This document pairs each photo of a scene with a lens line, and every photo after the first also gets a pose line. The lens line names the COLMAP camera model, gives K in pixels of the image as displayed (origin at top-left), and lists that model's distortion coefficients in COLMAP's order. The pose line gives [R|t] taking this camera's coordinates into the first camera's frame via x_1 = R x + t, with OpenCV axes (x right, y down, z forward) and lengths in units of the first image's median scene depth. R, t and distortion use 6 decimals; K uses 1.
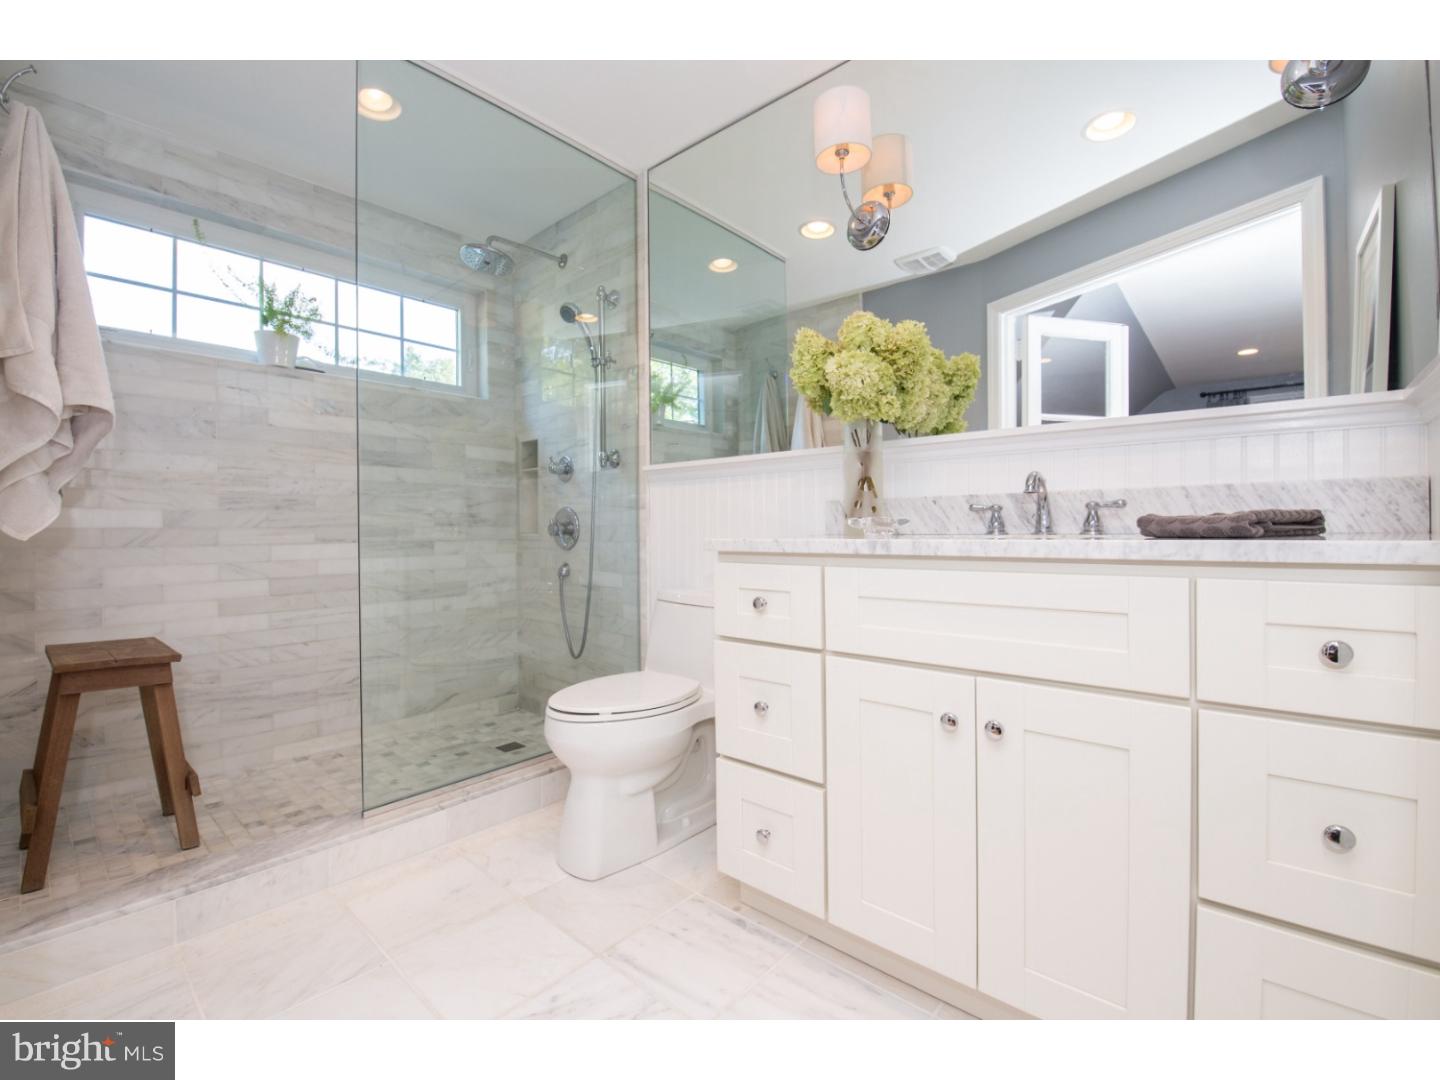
lens RADIAL K [[626.7, 0, 721.5], [0, 626.7, 522.9], [0, 0, 1]] dist [-0.004264, -0.000558]
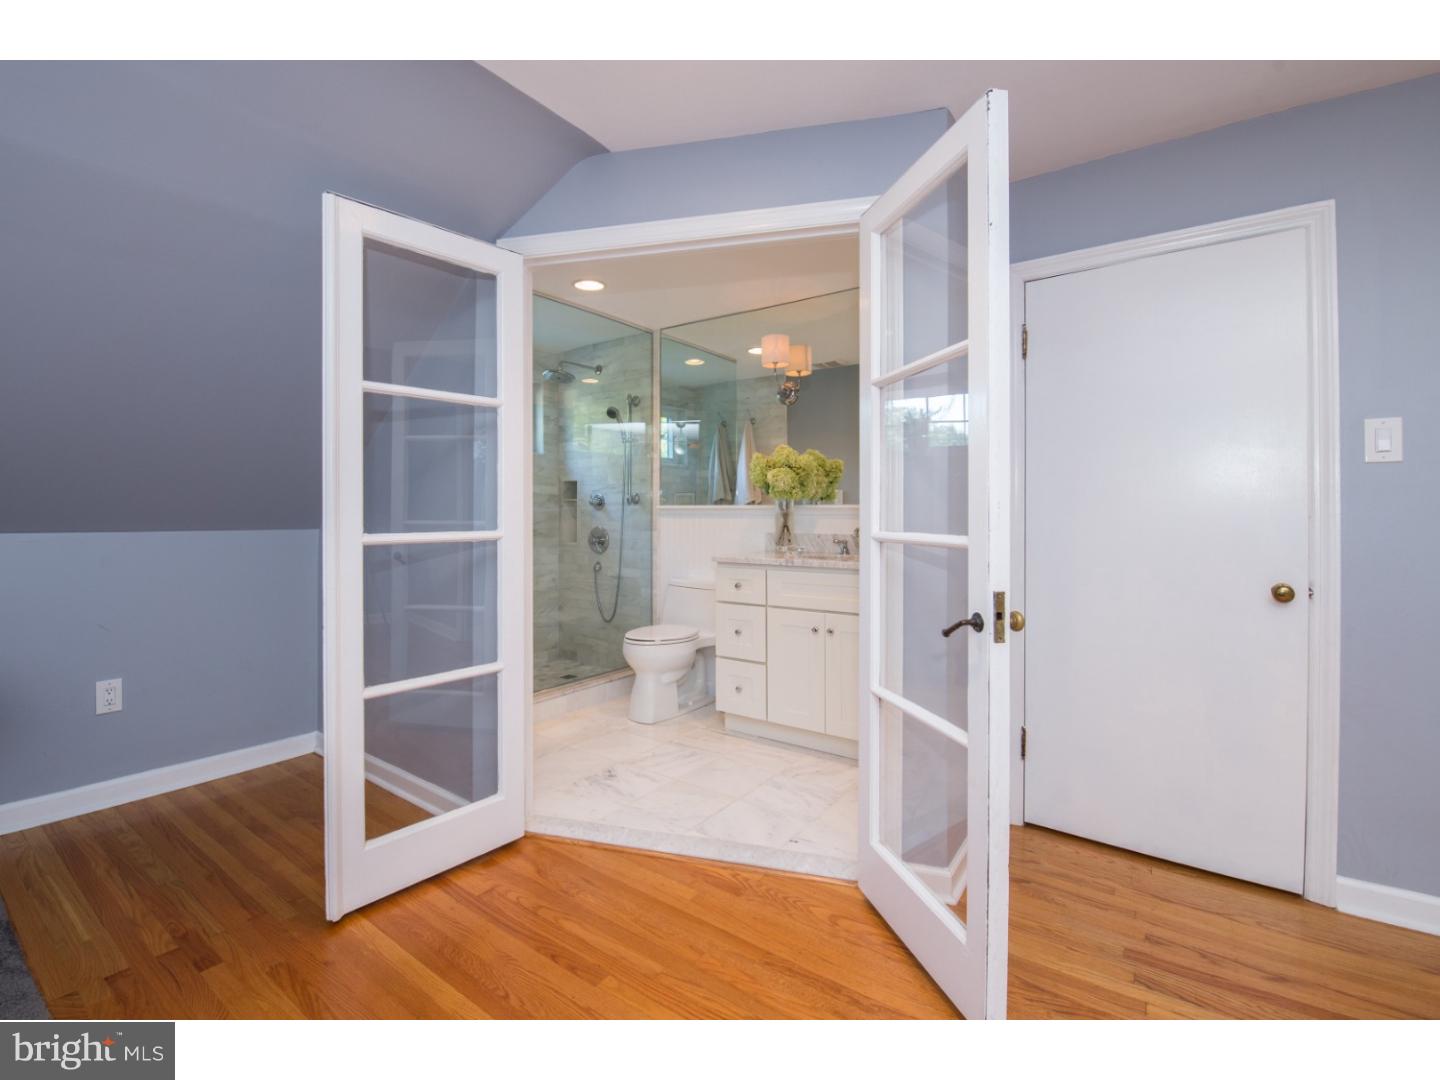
lens RADIAL K [[626.7, 0, 721.5], [0, 626.7, 522.9], [0, 0, 1]] dist [-0.004264, -0.000558]
pose [[0.993372, 0.005205, 0.114826, -0.146435], [-0.007702, 0.999743, 0.021309, -0.082290], [-0.114686, -0.022052, 0.993157, -0.695027]]
